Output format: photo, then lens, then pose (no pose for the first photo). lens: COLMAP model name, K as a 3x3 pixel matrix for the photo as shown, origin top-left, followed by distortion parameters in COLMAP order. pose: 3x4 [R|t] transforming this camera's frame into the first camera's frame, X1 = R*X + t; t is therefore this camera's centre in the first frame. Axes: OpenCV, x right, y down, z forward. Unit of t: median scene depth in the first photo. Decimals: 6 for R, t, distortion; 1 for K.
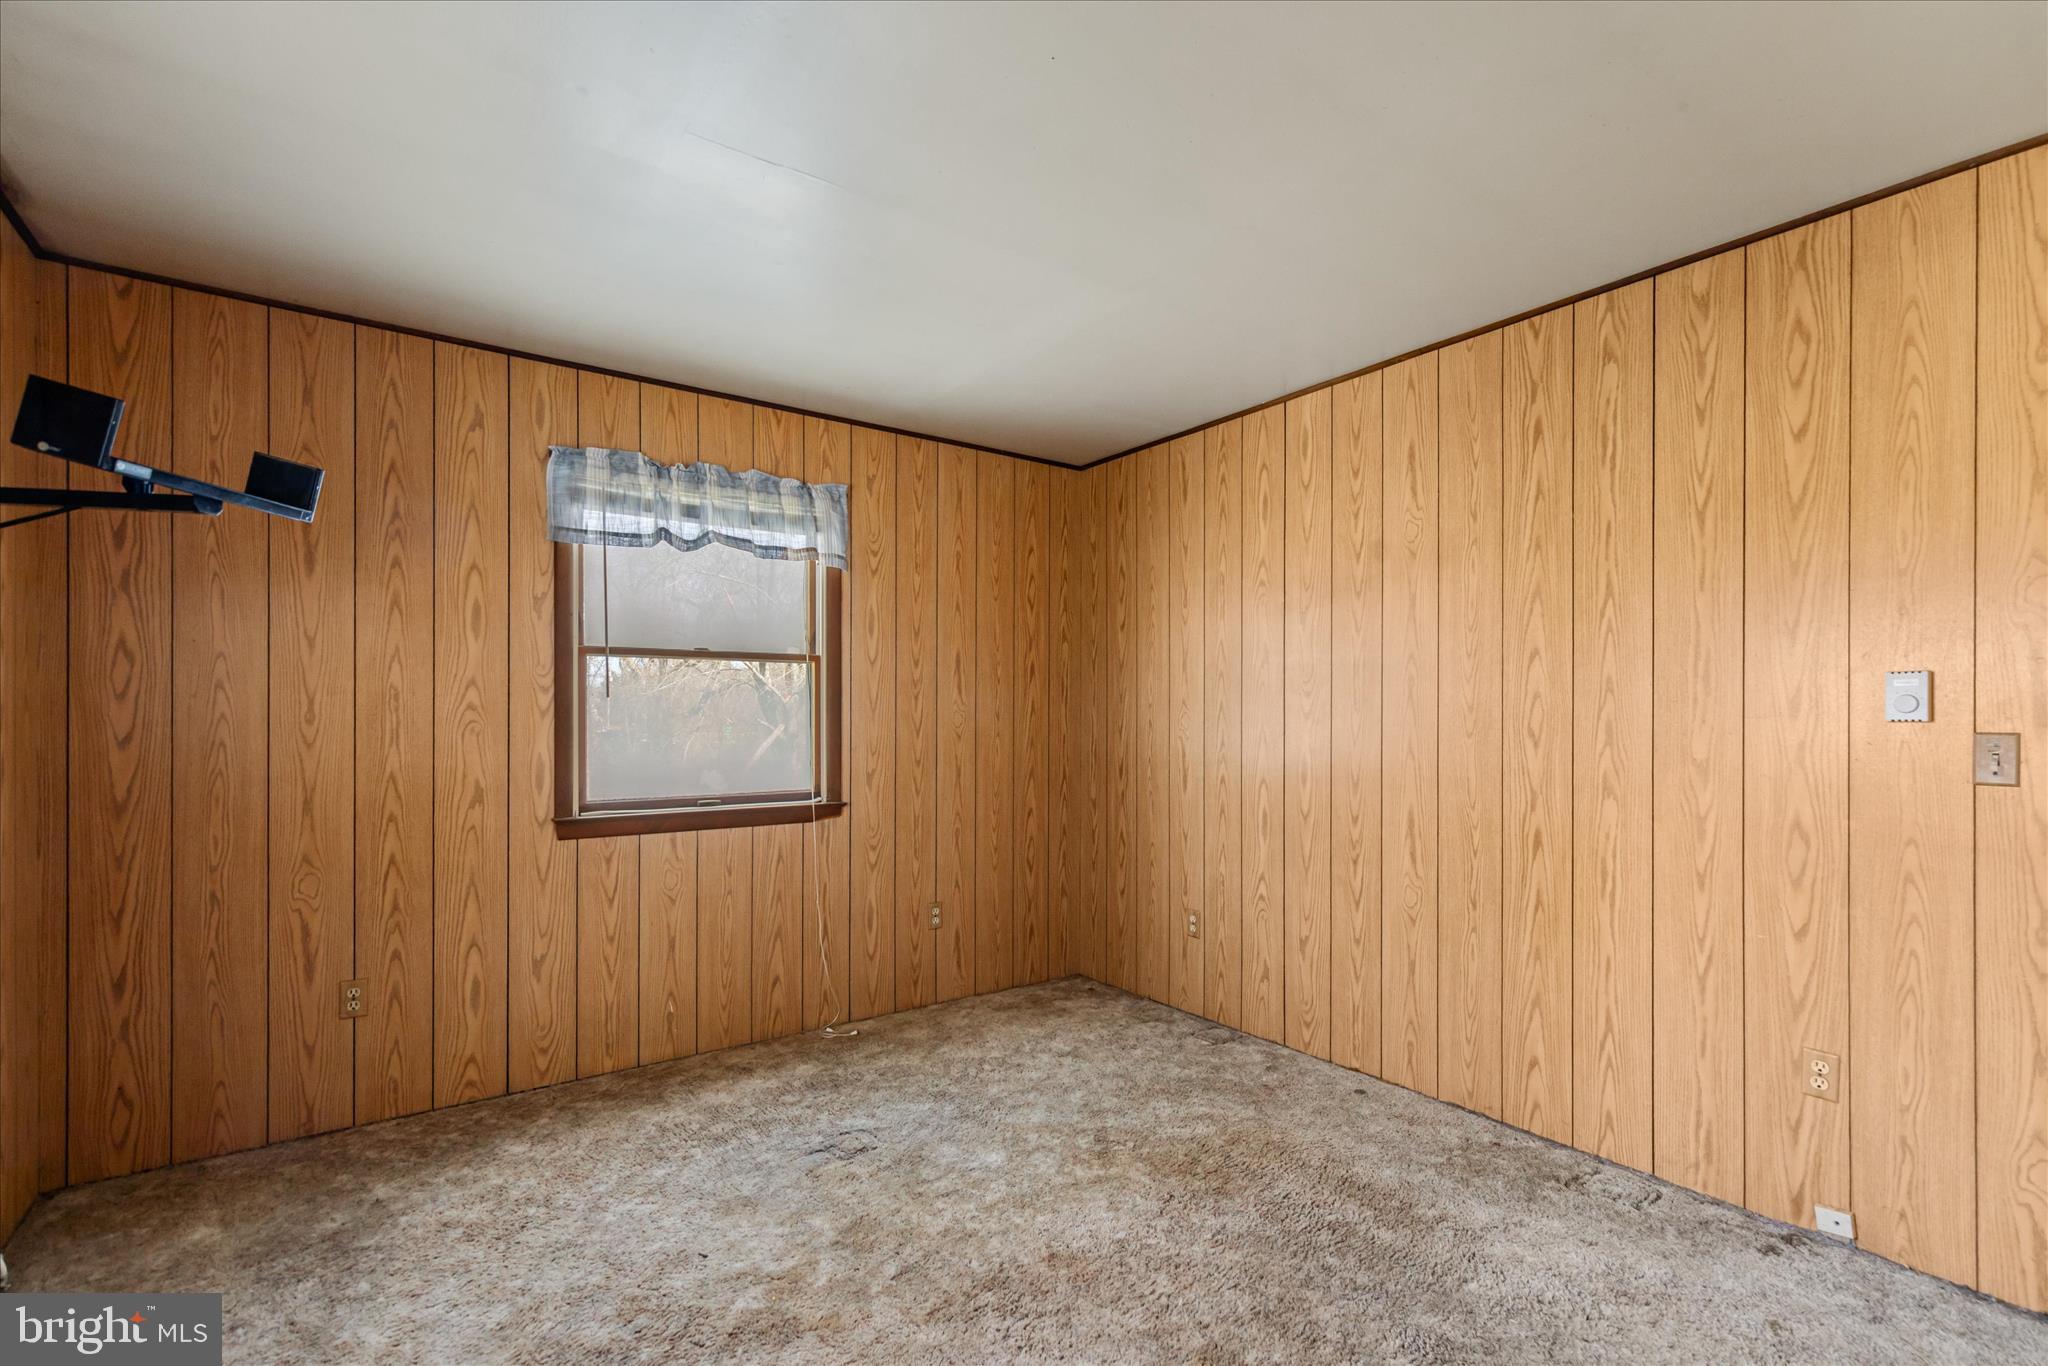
lens RADIAL K [[948.2, 0, 1054.1], [0, 948.2, 723.1], [0, 0, 1]] dist [0.001821, 0.000527]
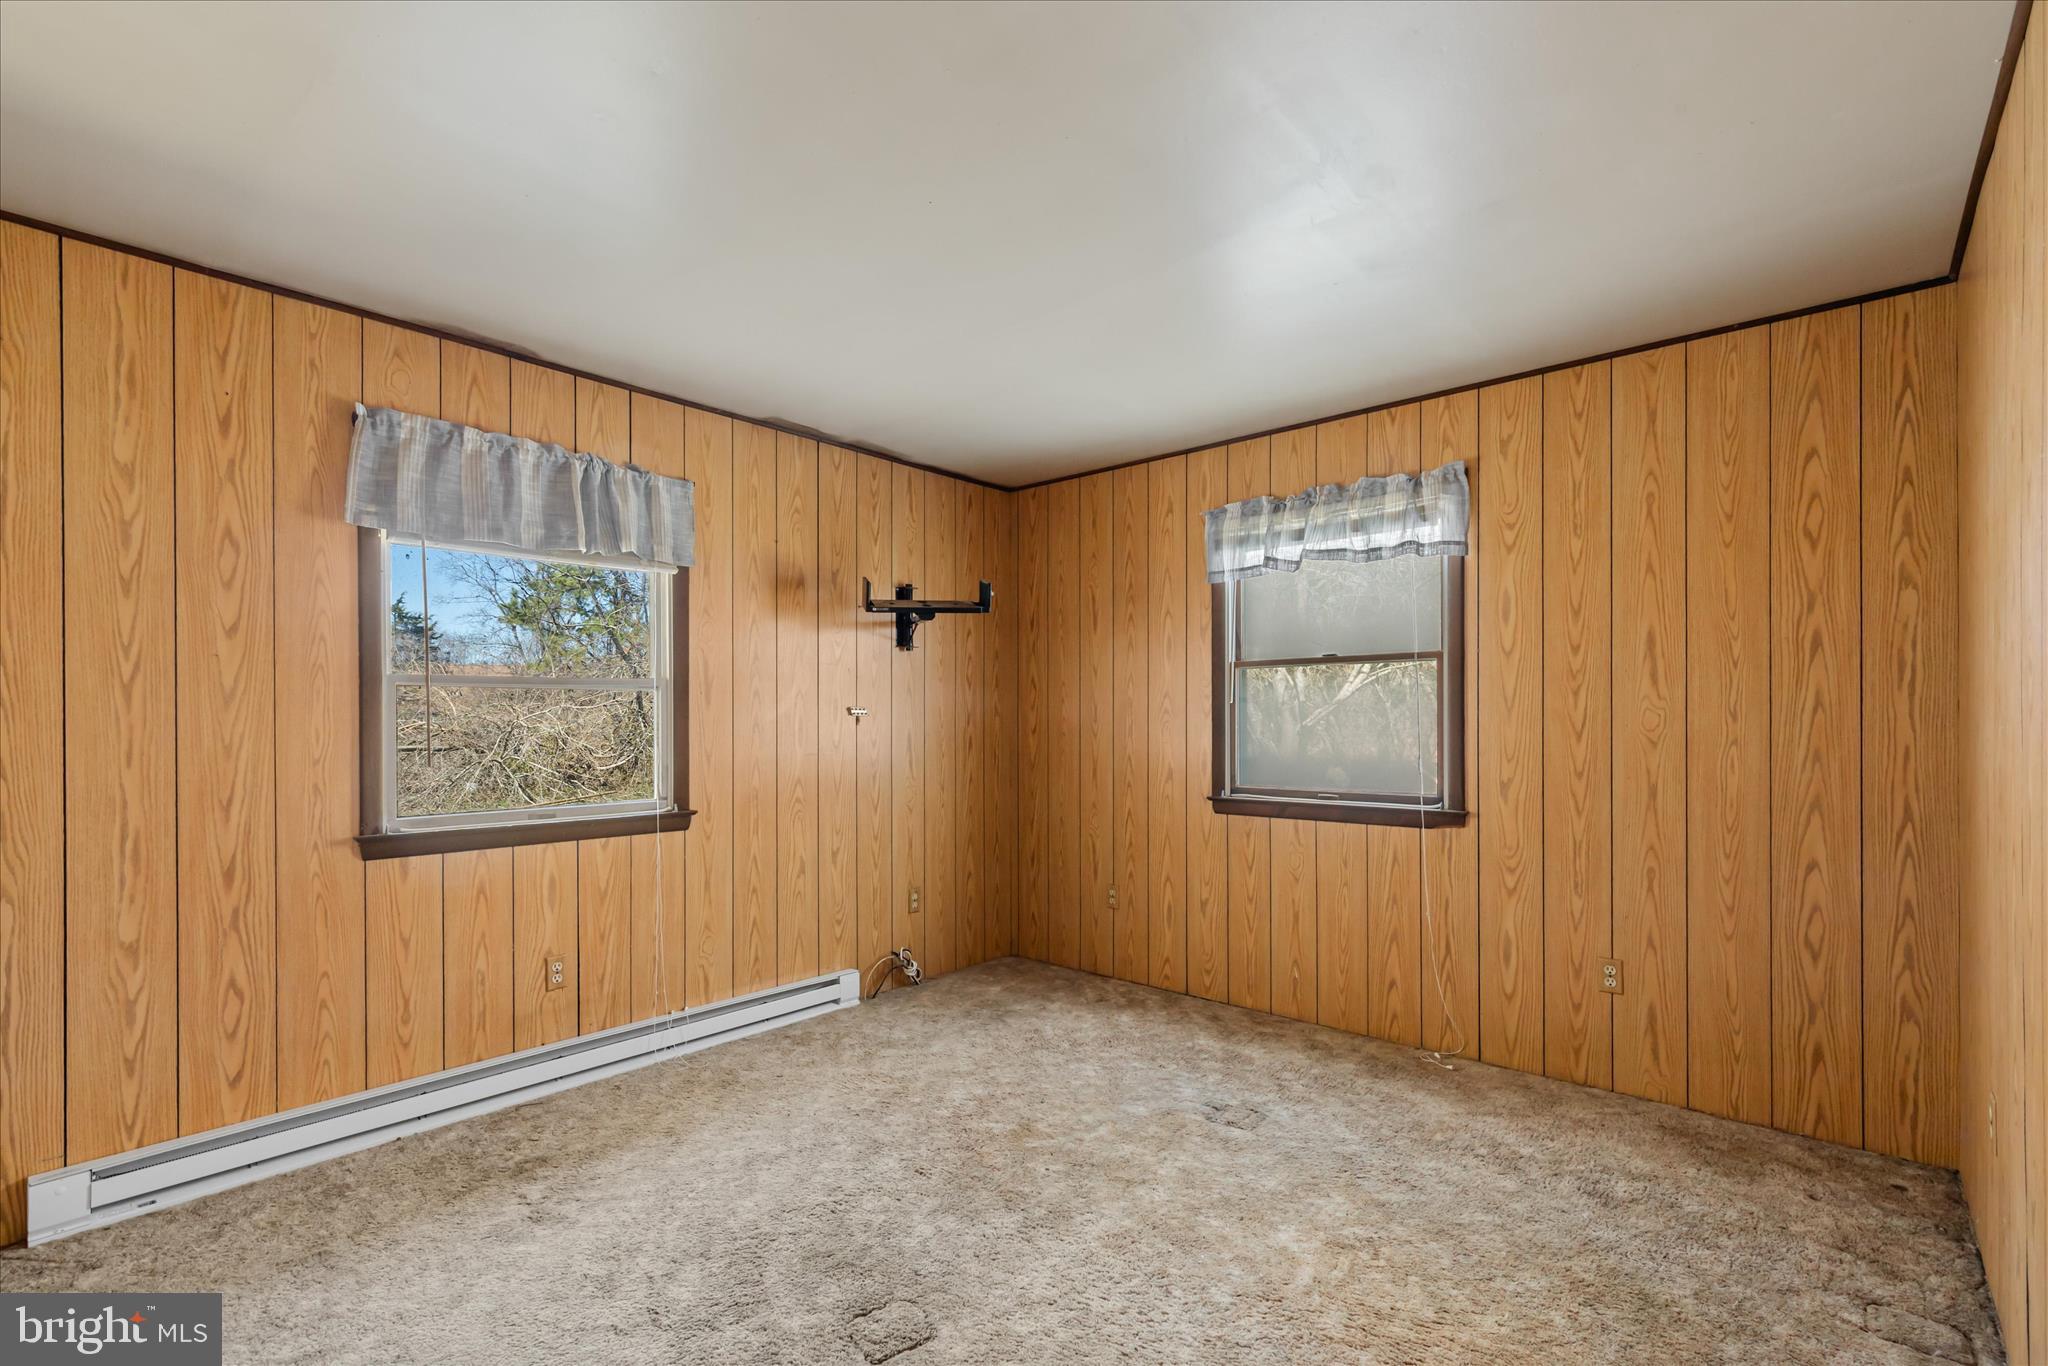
lens RADIAL K [[948.2, 0, 990.9], [0, 948.2, 714.9], [0, 0, 1]] dist [0.001755, 0.000199]
pose [[0.160327, -0.003814, -0.987057, 0.700713], [-0.002033, 0.999989, -0.004194, -0.004776], [0.987062, 0.002679, 0.160317, 0.483318]]
